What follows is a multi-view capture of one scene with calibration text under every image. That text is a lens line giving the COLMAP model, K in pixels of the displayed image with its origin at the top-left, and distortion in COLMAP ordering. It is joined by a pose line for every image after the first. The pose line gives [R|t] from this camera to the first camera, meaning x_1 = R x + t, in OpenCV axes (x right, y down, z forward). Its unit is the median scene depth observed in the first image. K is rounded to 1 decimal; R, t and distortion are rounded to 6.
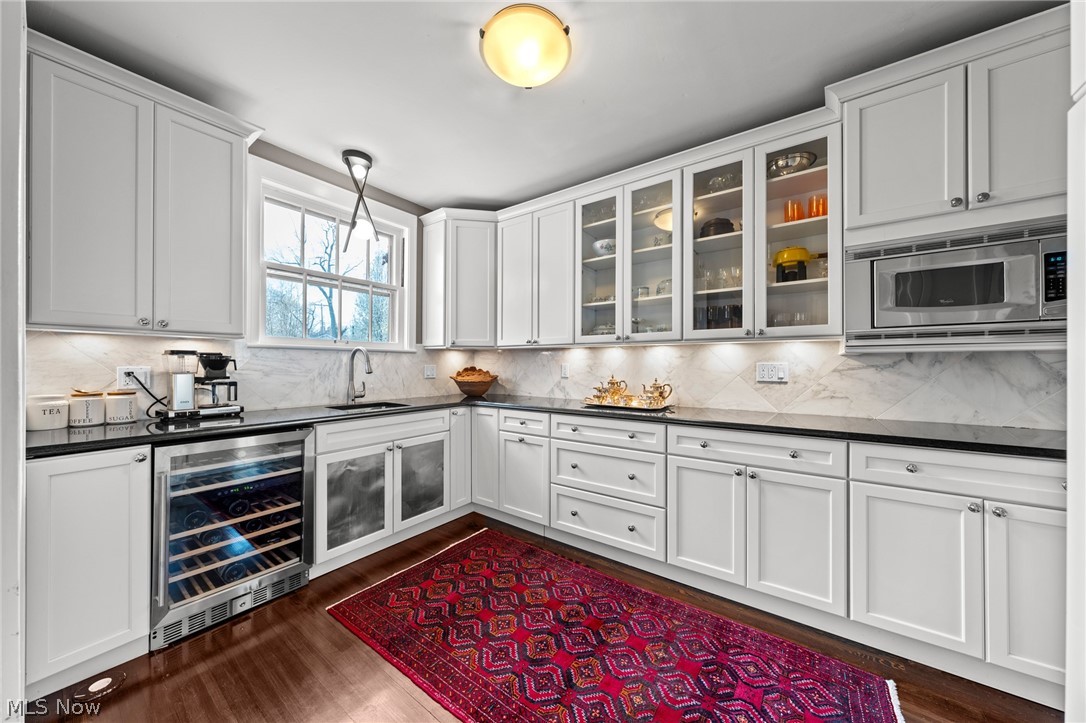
lens RADIAL K [[368.2, 0, 541.1], [0, 368.2, 364.2], [0, 0, 1]] dist [0.000147, -0.000096]
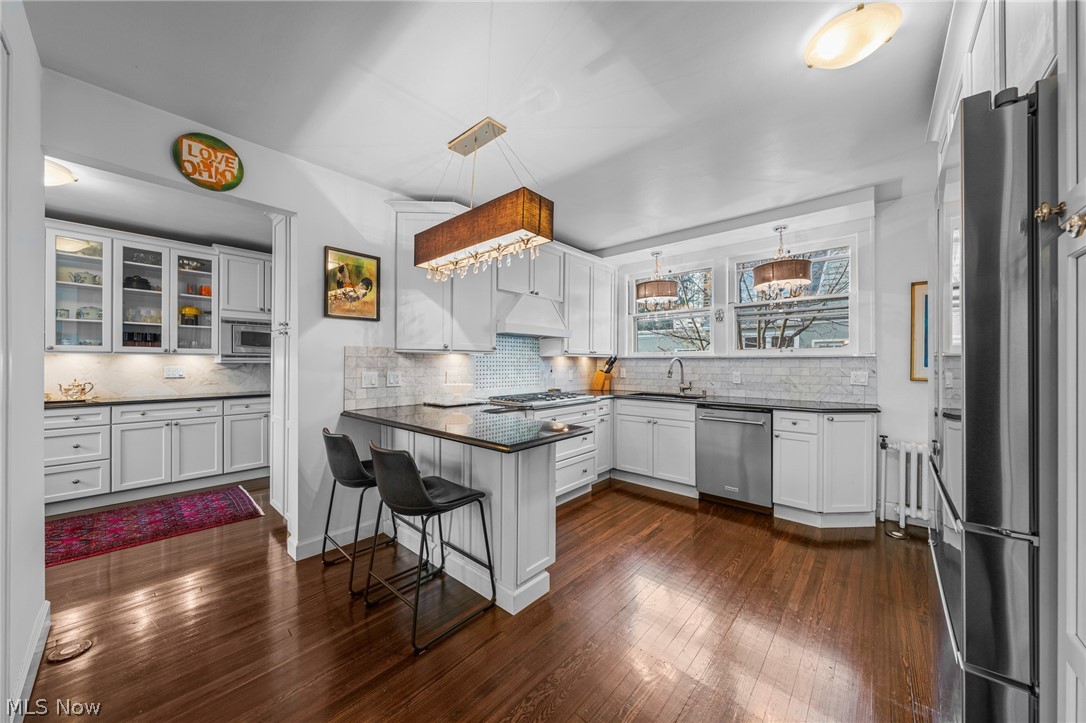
lens RADIAL K [[378.5, 0, 540.1], [0, 378.5, 361.7], [0, 0, 1]] dist [-0.001306, -0.000153]
pose [[0.105361, 0.001637, 0.994433, -1.000883], [-0.004485, 0.999989, -0.001171, -0.033975], [-0.994424, -0.004337, 0.105367, -0.938419]]
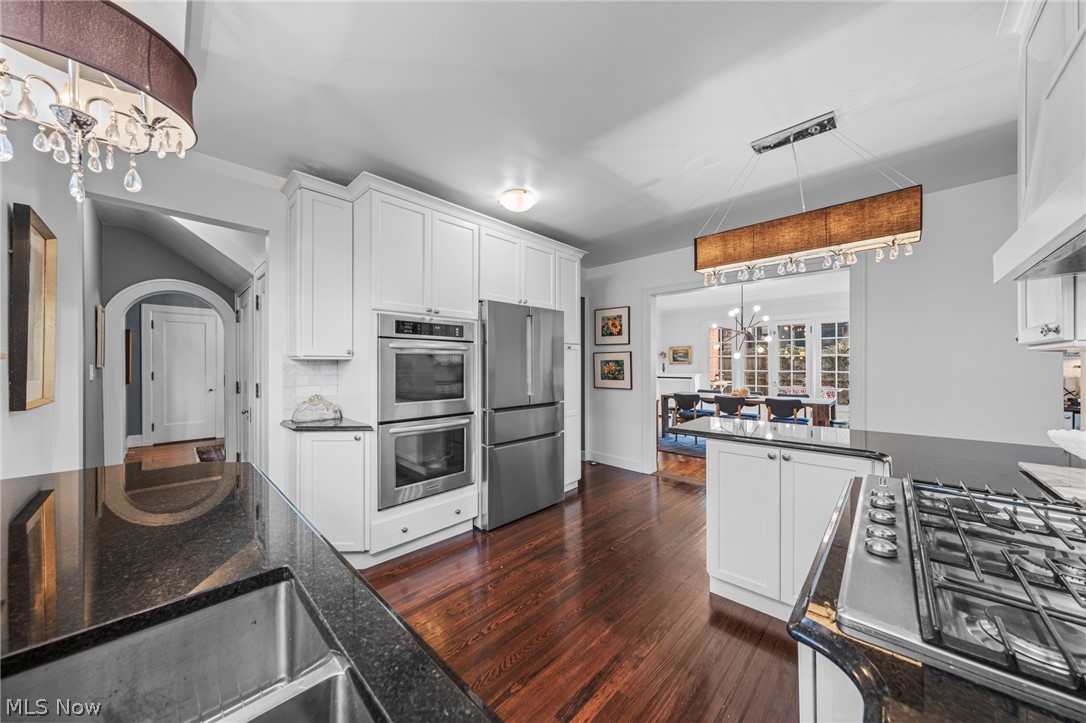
lens RADIAL K [[368.2, 0, 541.1], [0, 368.2, 364.2], [0, 0, 1]] dist [0.000147, -0.000096]
pose [[-0.137706, 0.000666, -0.990473, 0.979534], [0.005146, 0.999987, -0.000043, -0.048886], [0.990460, -0.005103, -0.137708, -1.165087]]
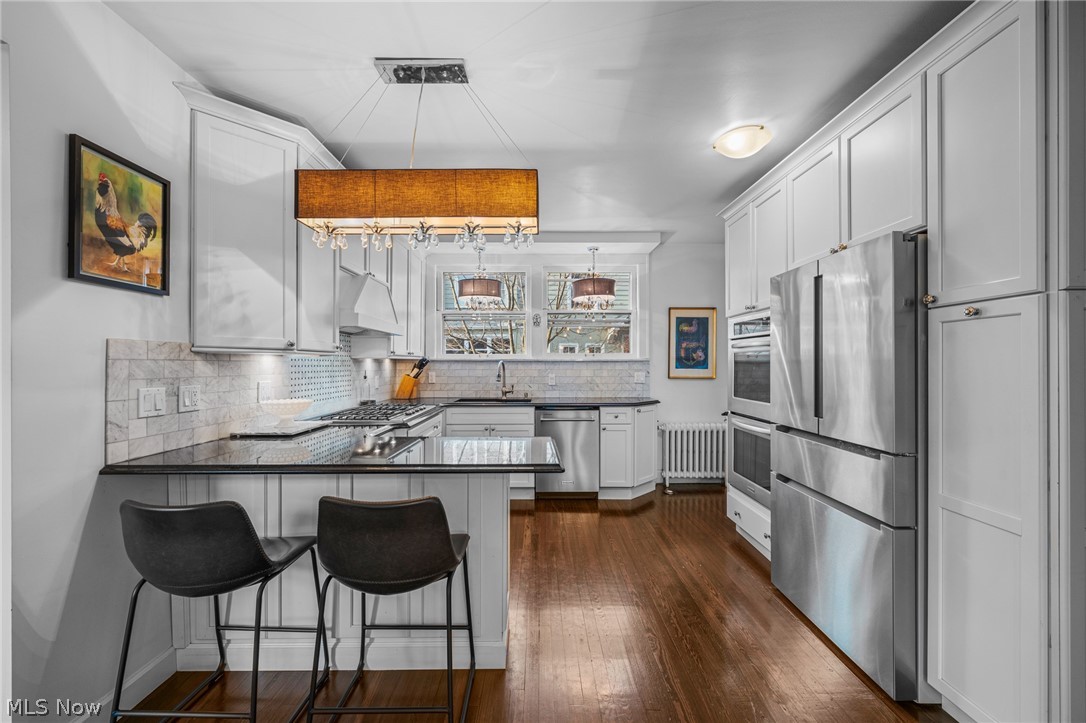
lens RADIAL K [[434.1, 0, 541.4], [0, 434.1, 363.2], [0, 0, 1]] dist [-0.001411, -0.000143]
pose [[-0.593357, -0.001431, 0.804938, -0.860962], [-0.003942, 0.999992, -0.001128, -0.044523], [-0.804930, -0.003842, -0.593357, -0.343454]]
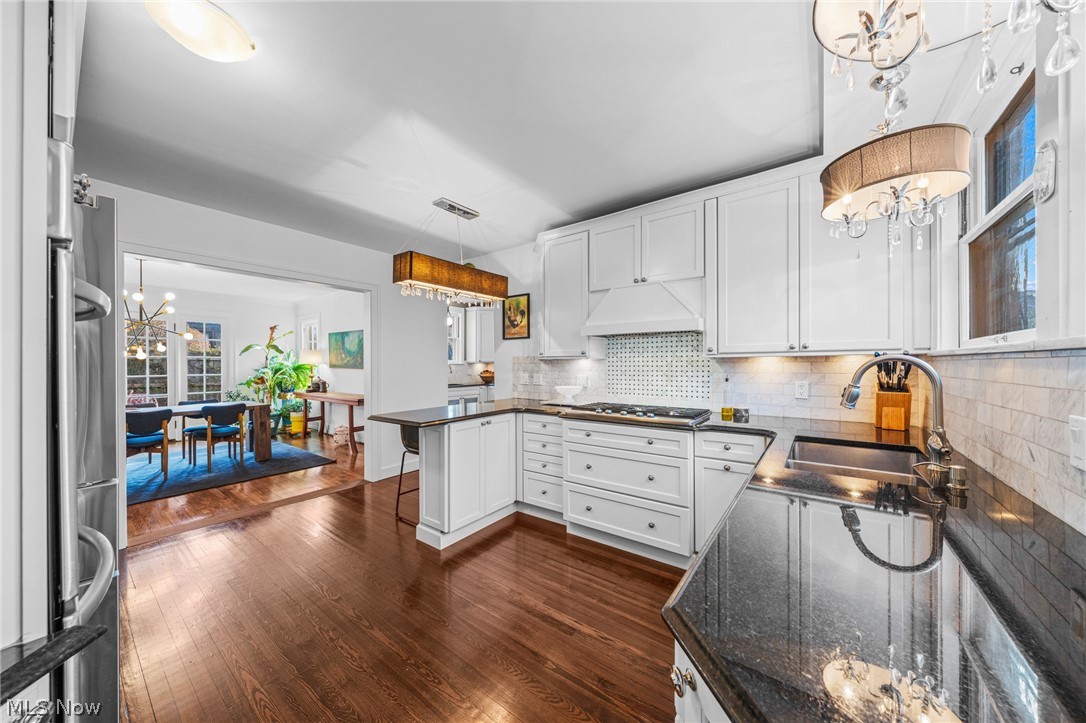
lens RADIAL K [[368.2, 0, 541.1], [0, 368.2, 364.2], [0, 0, 1]] dist [0.000147, -0.000096]
pose [[0.999762, -0.005153, -0.021179, 0.313286], [0.005158, 0.999987, 0.000202, -0.044268], [0.021178, -0.000311, 0.999776, -2.033142]]
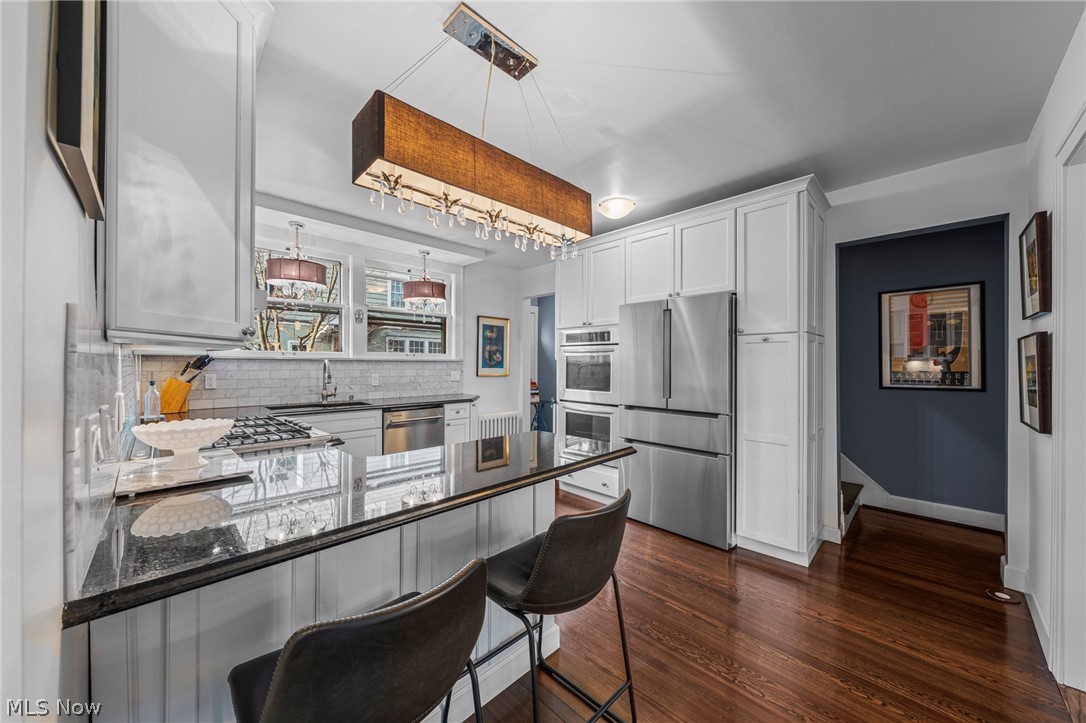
lens RADIAL K [[387.7, 0, 541.4], [0, 387.7, 364.5], [0, 0, 1]] dist [-0.000842, -0.000081]
pose [[-0.986638, -0.006604, 0.162793, -0.233742], [-0.006878, 0.999976, -0.001122, -0.042265], [-0.162782, -0.002227, -0.986660, 0.018373]]
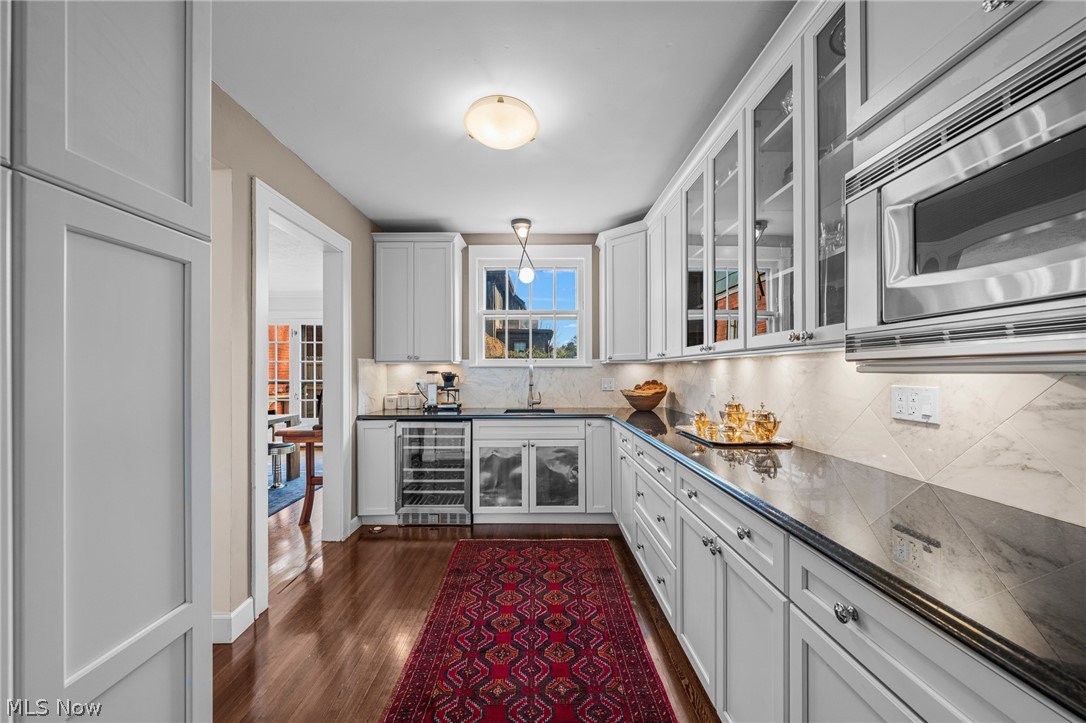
lens RADIAL K [[400.3, 0, 543.9], [0, 400.3, 370.3], [0, 0, 1]] dist [0.000173, 0.000012]
pose [[0.595808, -0.006021, -0.803104, 0.781996], [0.005276, 0.999980, -0.003583, -0.026756], [0.803110, -0.002103, 0.595827, 0.236272]]
